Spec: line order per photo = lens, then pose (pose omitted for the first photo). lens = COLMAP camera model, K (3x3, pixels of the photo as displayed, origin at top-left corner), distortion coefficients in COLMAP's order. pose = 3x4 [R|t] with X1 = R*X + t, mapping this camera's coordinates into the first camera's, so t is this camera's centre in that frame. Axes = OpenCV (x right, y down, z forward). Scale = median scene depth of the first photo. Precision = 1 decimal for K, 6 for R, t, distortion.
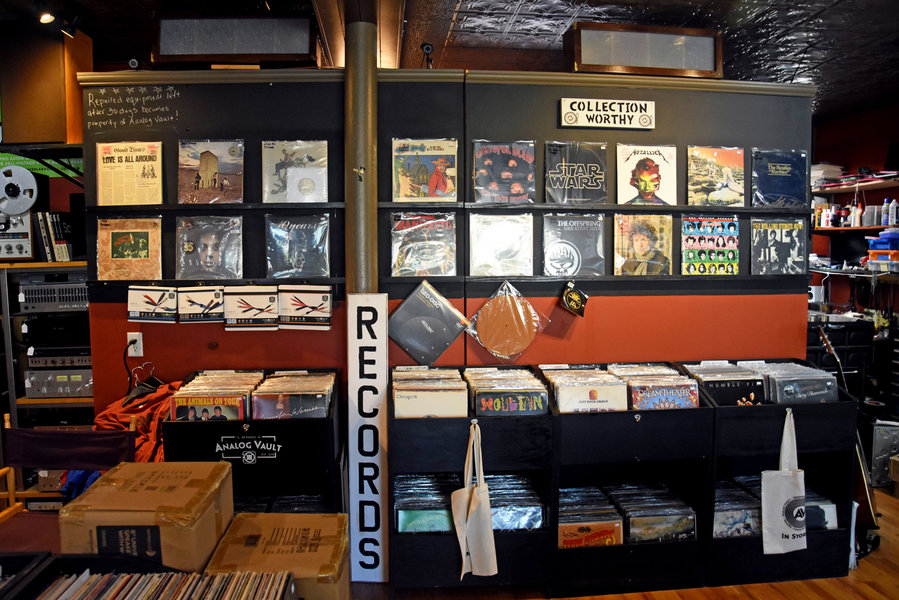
lens RADIAL K [[683.2, 0, 449.5], [0, 683.2, 300.0], [0, 0, 1]] dist [-0.160356, 0.097893]
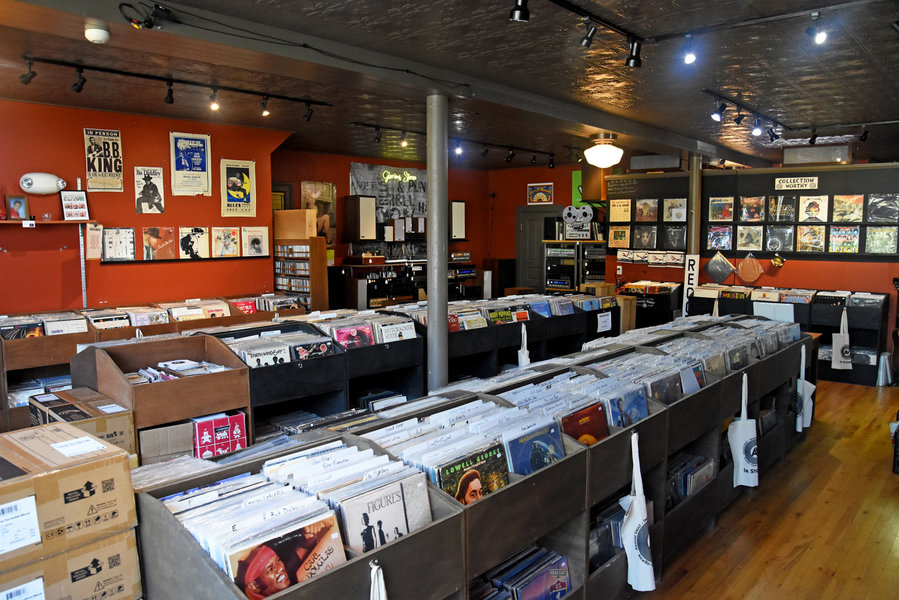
lens RADIAL K [[683.2, 0, 449.5], [0, 683.2, 300.0], [0, 0, 1]] dist [-0.160356, 0.097893]
pose [[0.691655, 0.074810, -0.718343, 1.104917], [-0.050987, 0.997197, 0.054758, 0.071756], [0.720426, -0.001247, 0.693530, -1.528497]]
